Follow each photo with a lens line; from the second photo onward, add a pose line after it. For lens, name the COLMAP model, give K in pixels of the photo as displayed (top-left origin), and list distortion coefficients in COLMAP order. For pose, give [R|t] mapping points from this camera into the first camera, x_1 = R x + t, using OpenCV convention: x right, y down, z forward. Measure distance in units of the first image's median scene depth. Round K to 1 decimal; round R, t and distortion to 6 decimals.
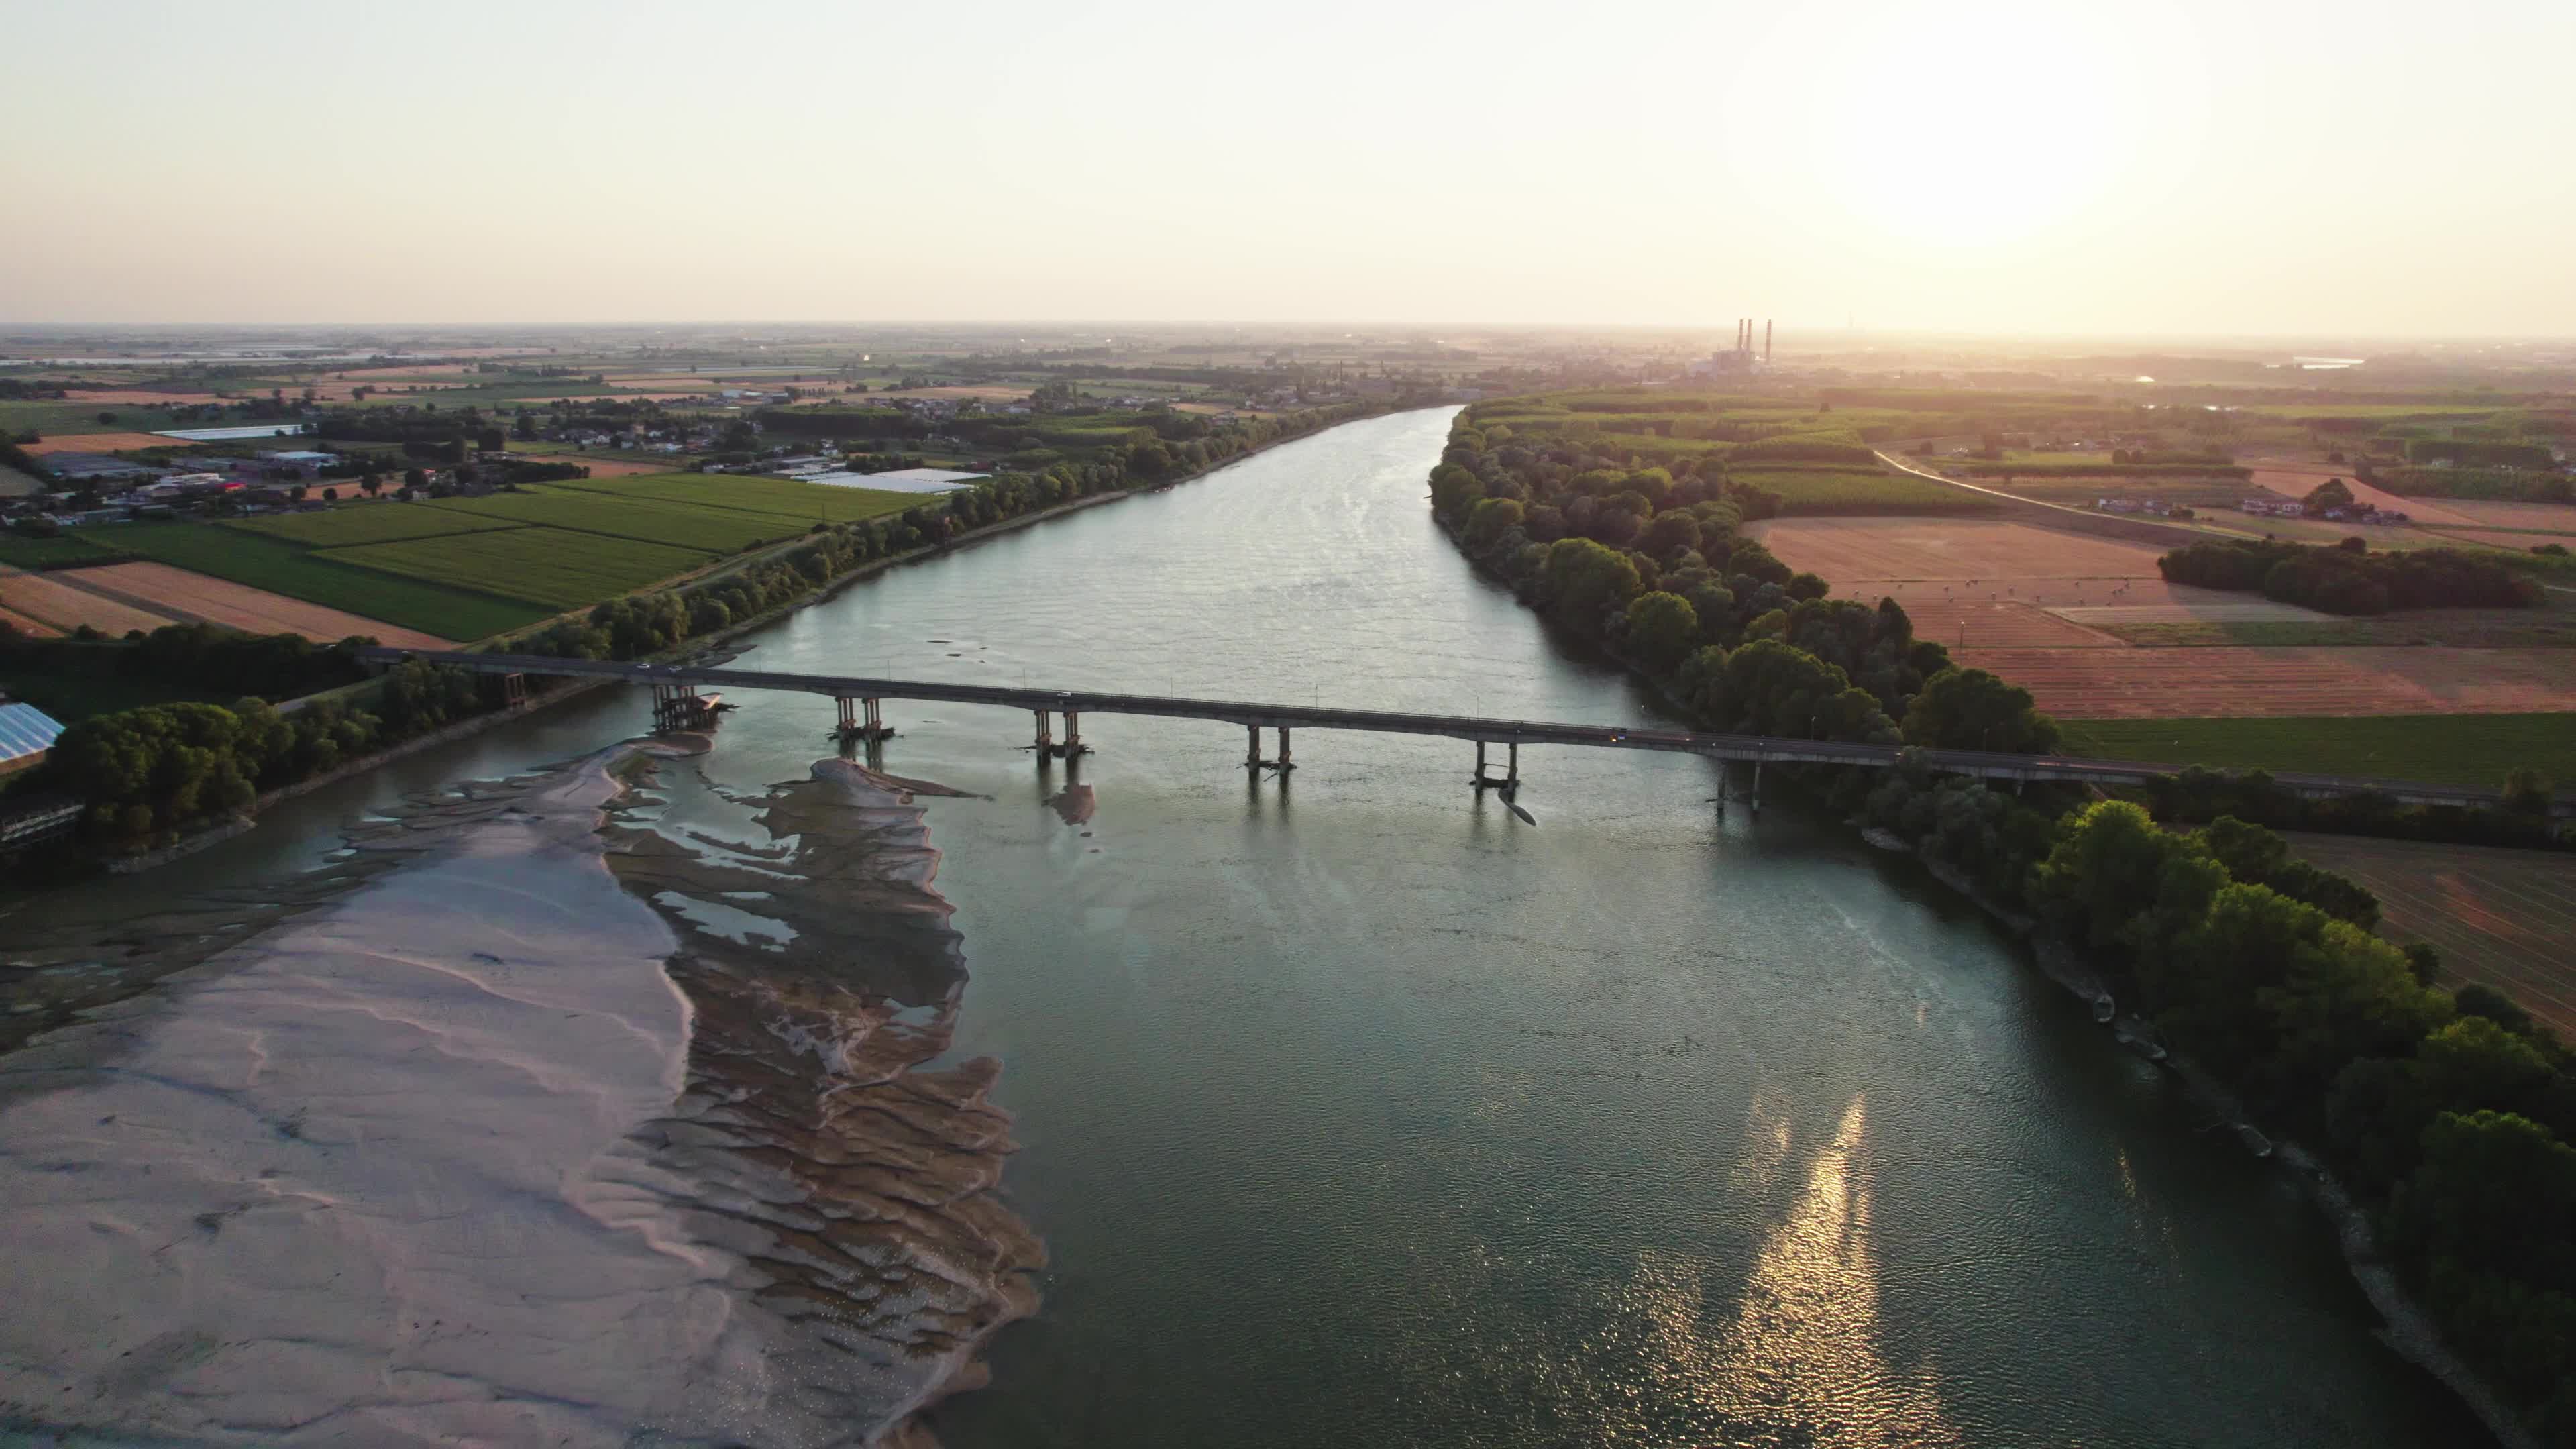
lens RADIAL K [[1665.9, 0, 1287.2], [0, 1665.9, 734.1], [0, 0, 1]] dist [-0.080263, 0.074947]
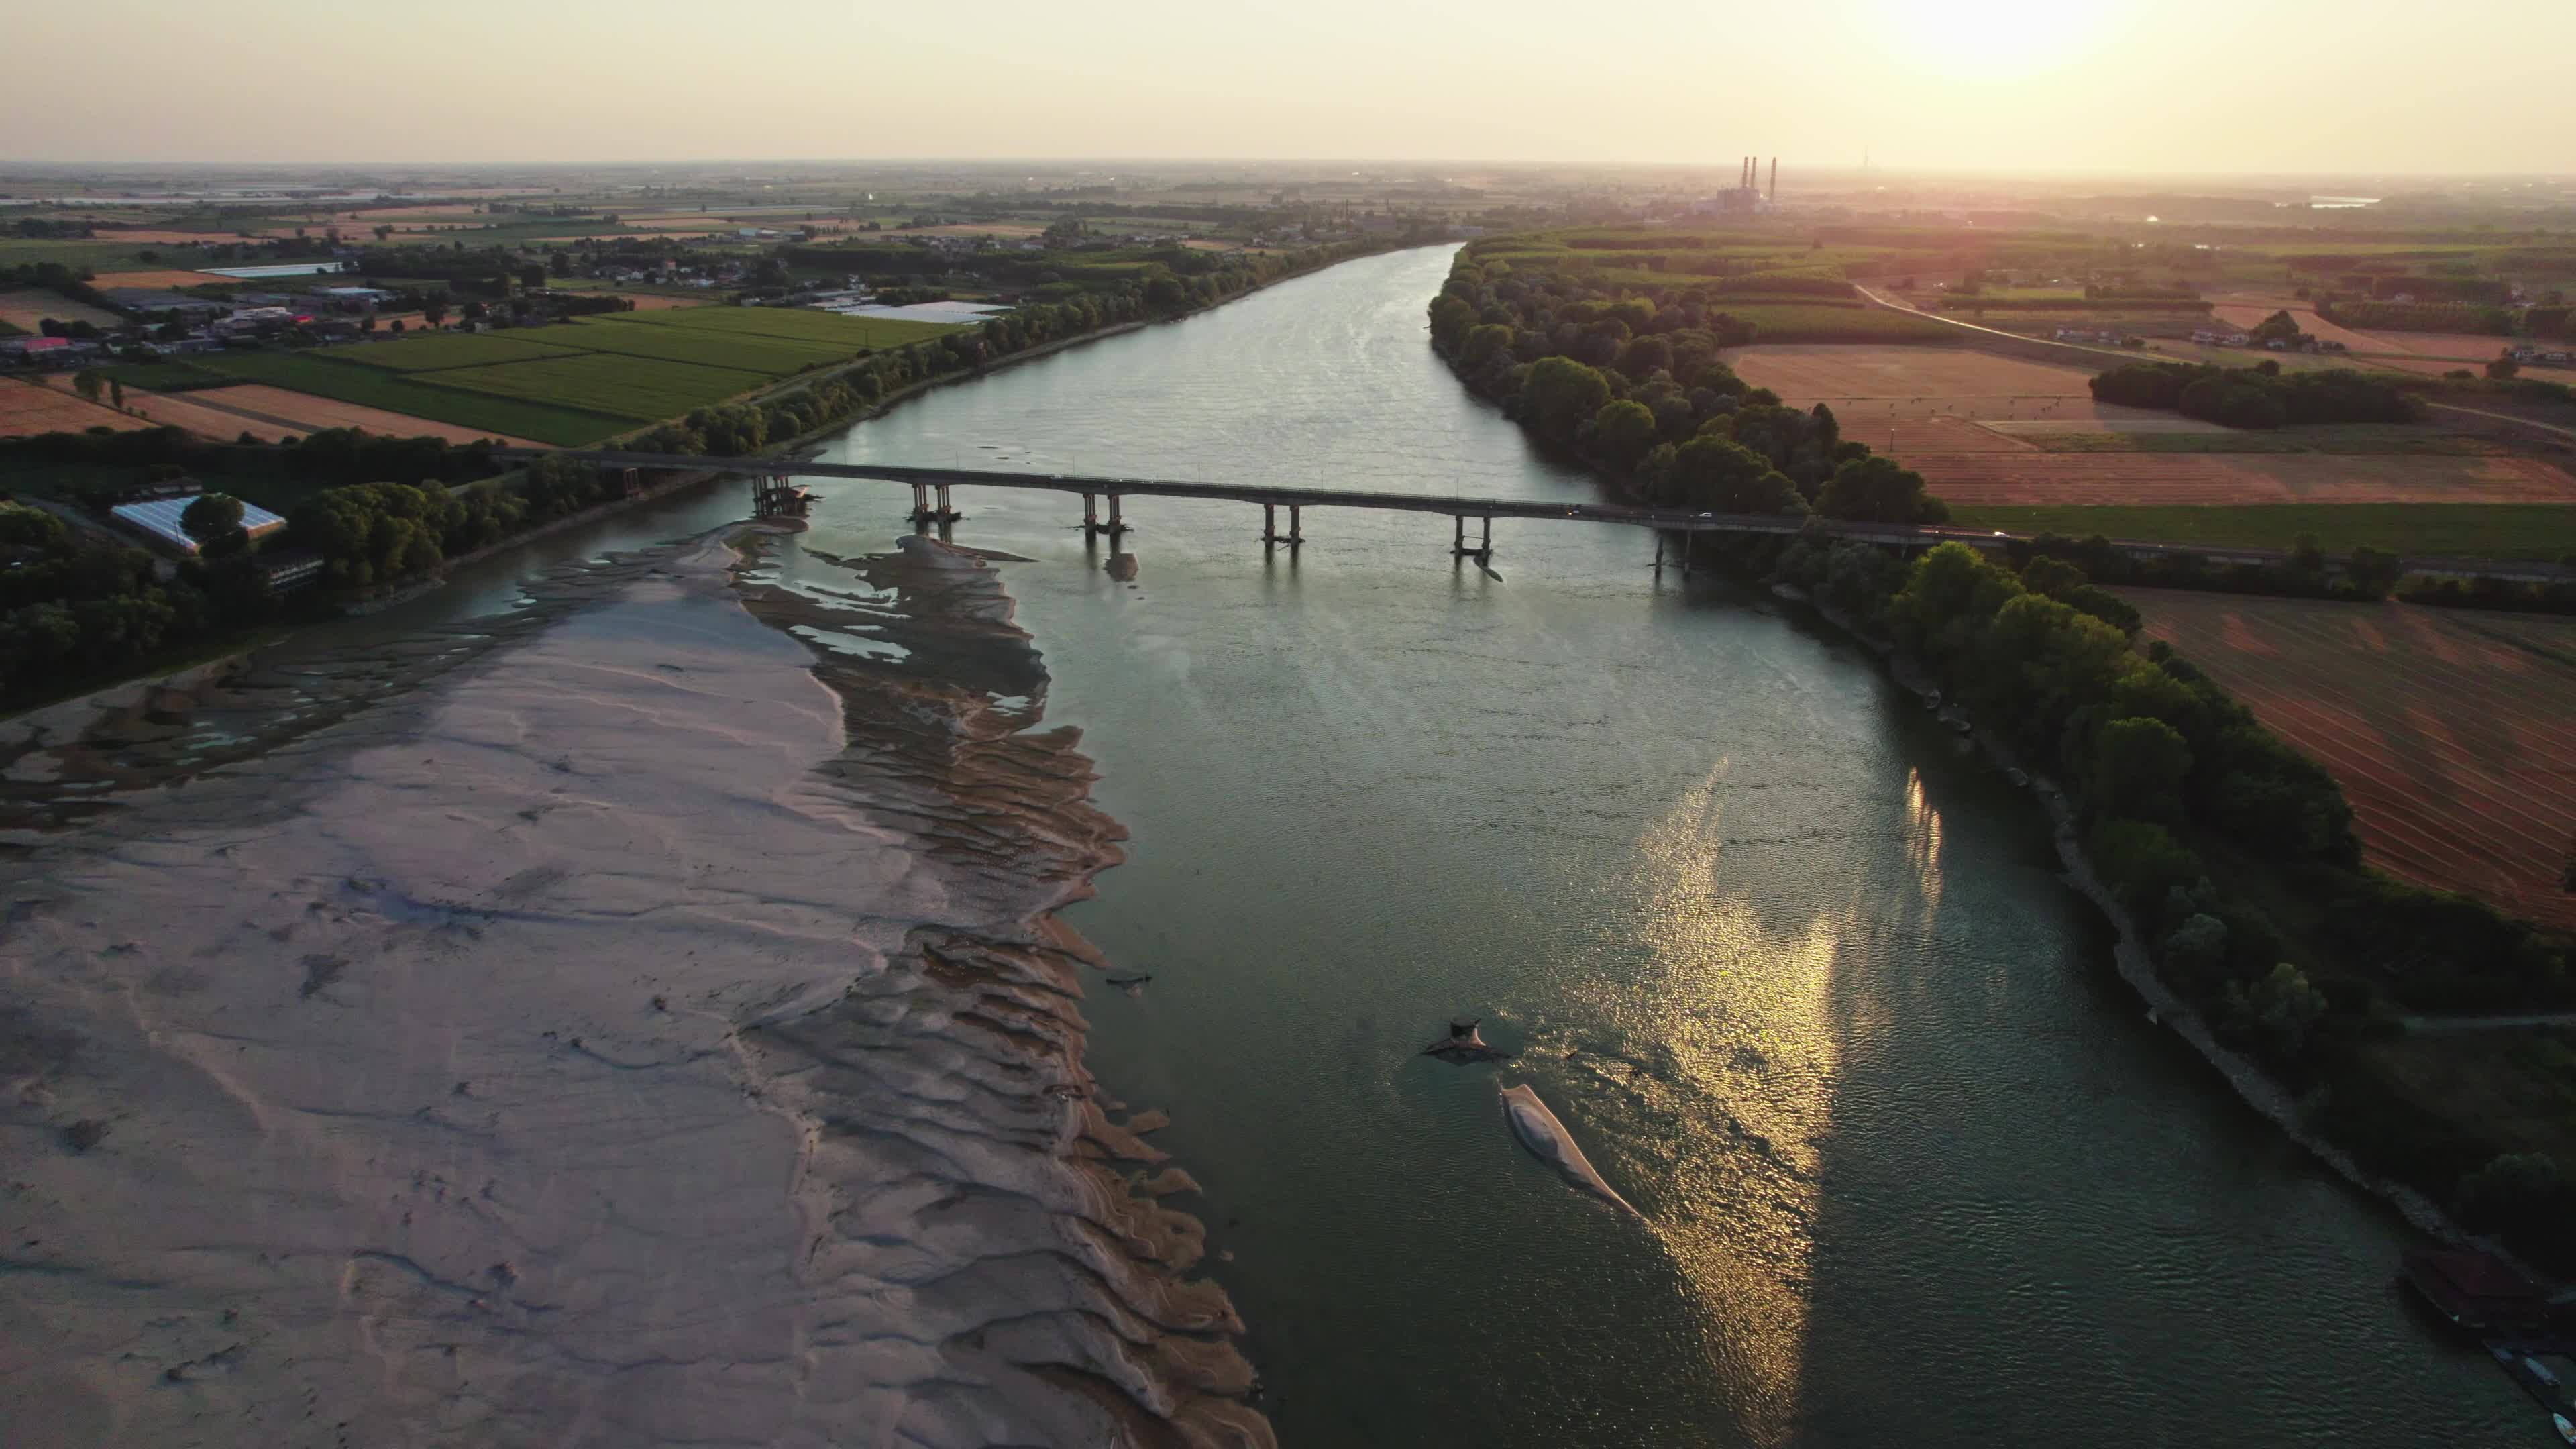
lens RADIAL K [[1665.9, 0, 1287.2], [0, 1665.9, 734.1], [0, 0, 1]] dist [-0.080263, 0.074947]
pose [[0.999994, 0.000532, -0.003284, -0.001405], [-0.000232, 0.995868, 0.090815, 0.021591], [0.003319, -0.090814, 0.995862, -0.084019]]
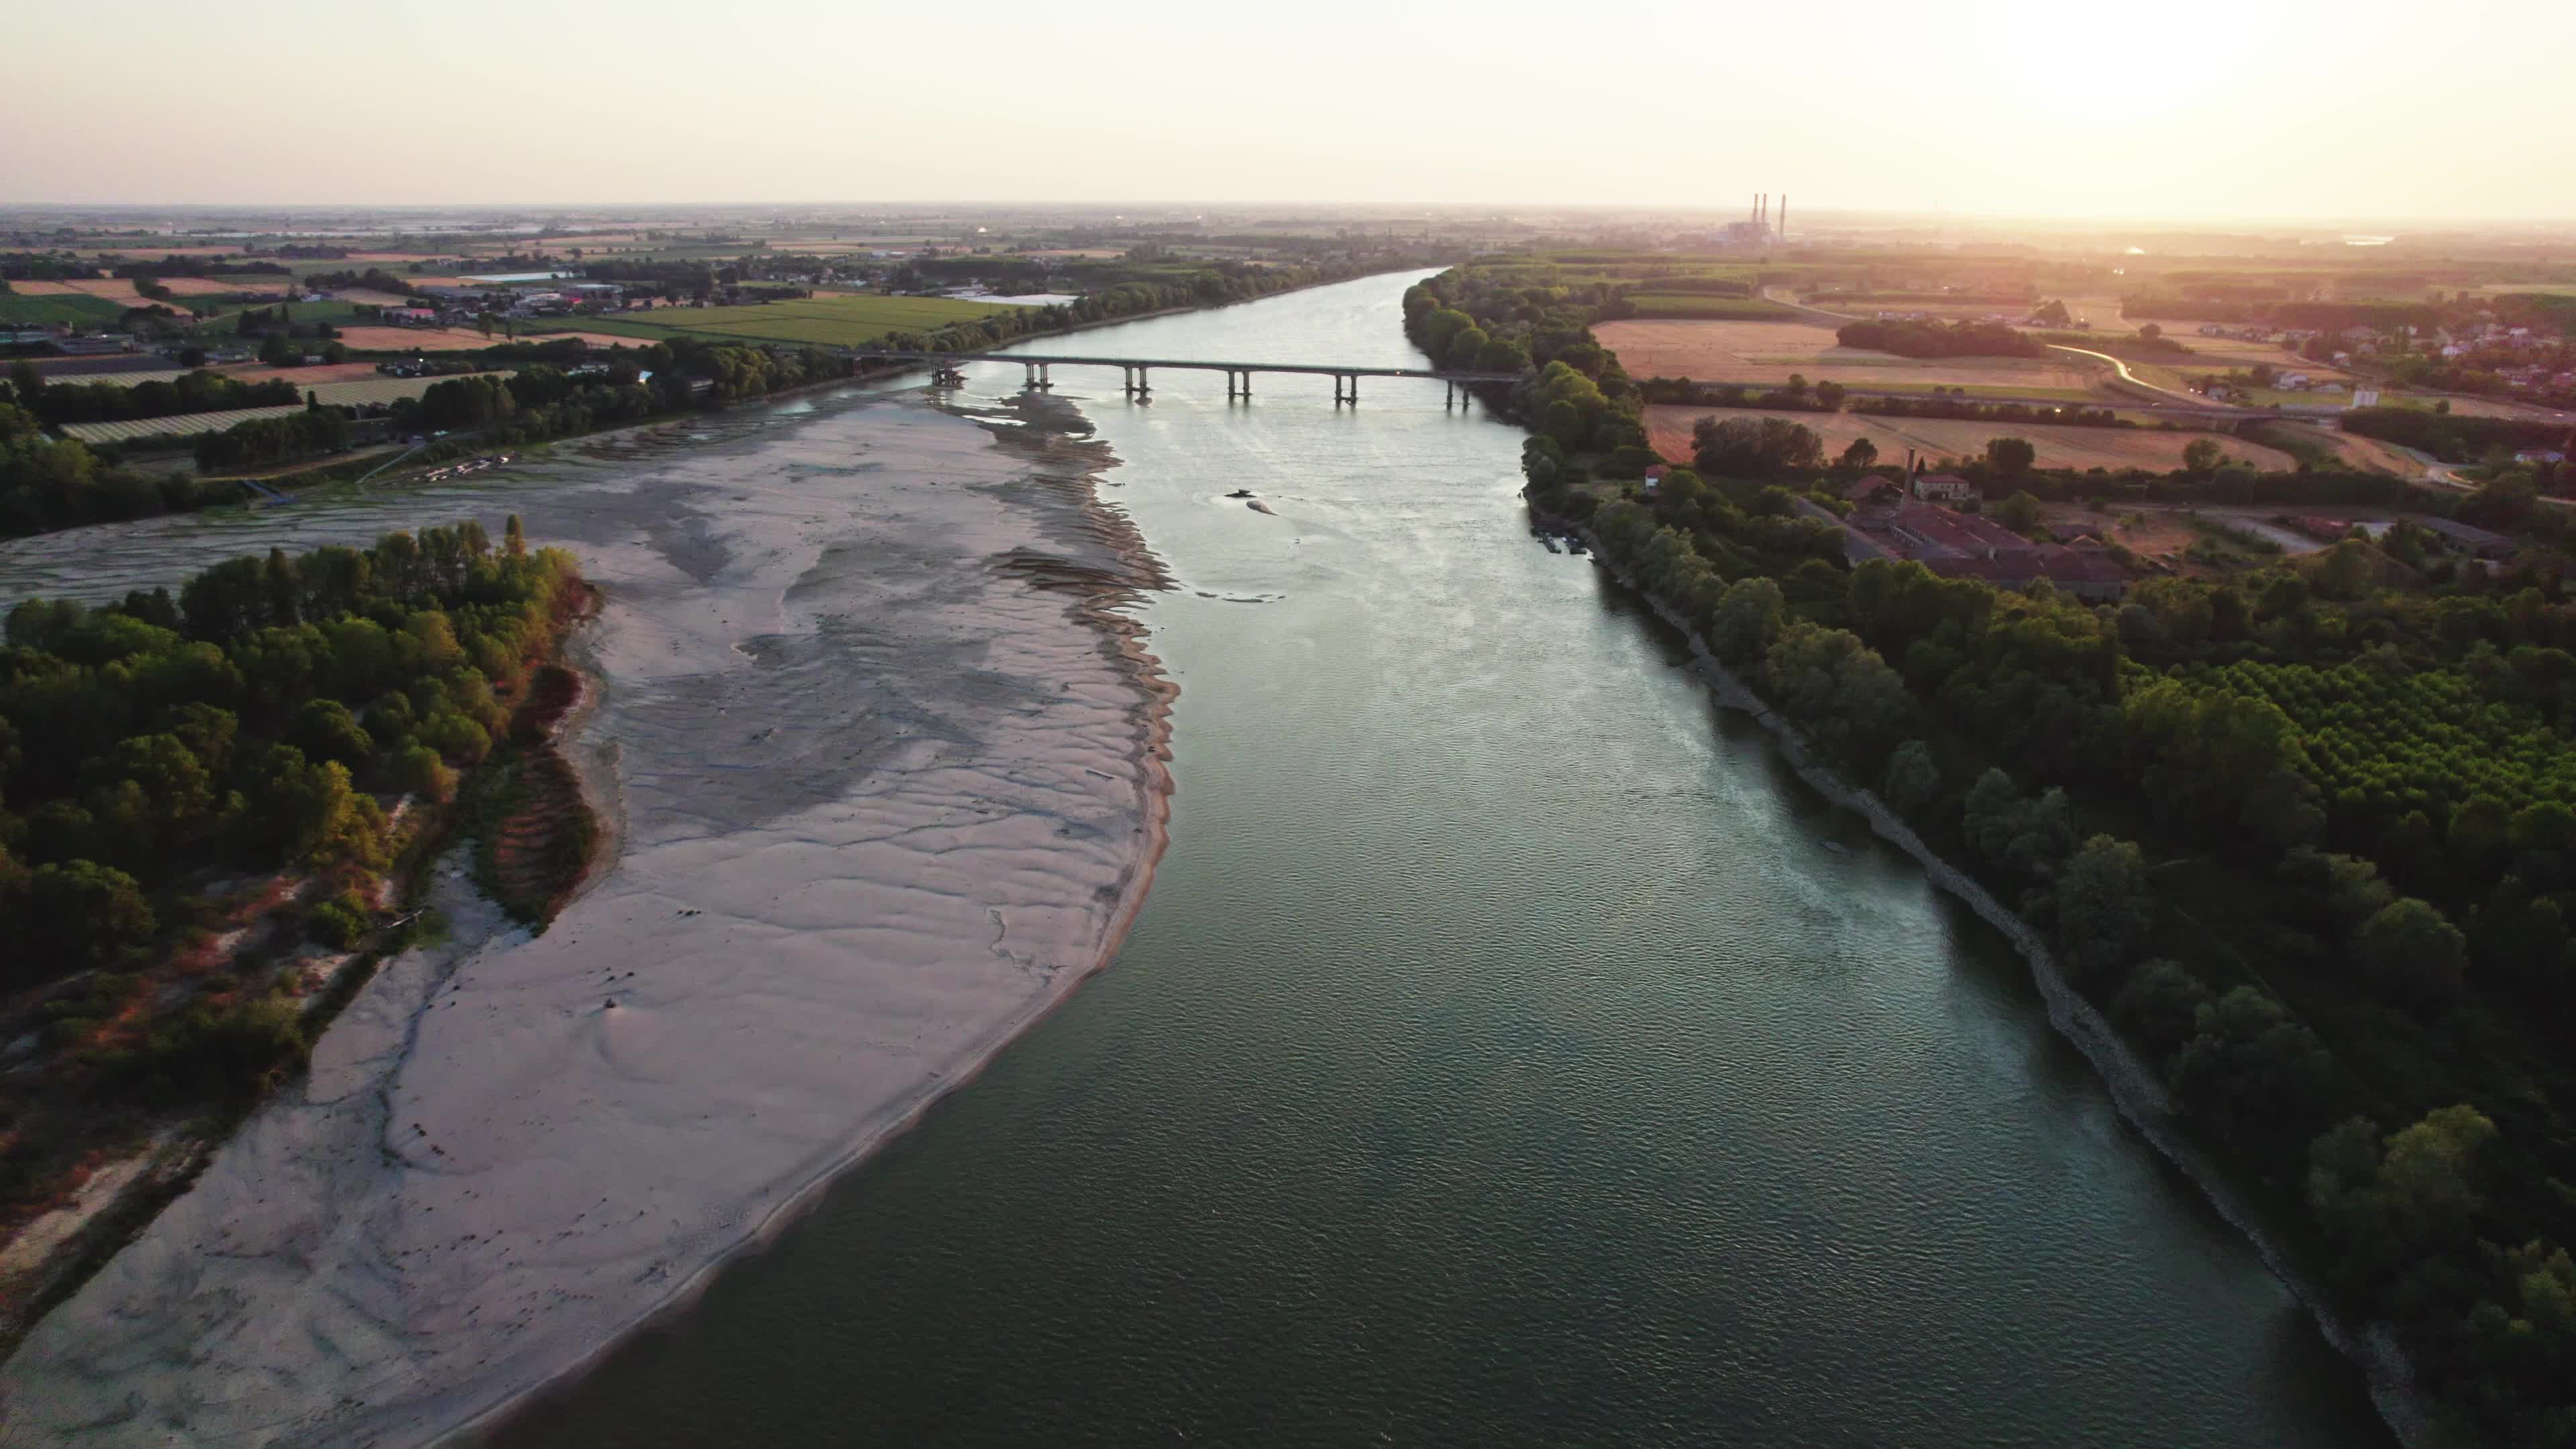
lens RADIAL K [[1665.9, 0, 1287.2], [0, 1665.9, 734.1], [0, 0, 1]] dist [-0.080263, 0.074947]
pose [[0.998312, 0.018086, -0.055185, 0.072800], [-0.014371, 0.997651, 0.066983, 0.129720], [0.056267, -0.066077, 0.996227, -0.455458]]
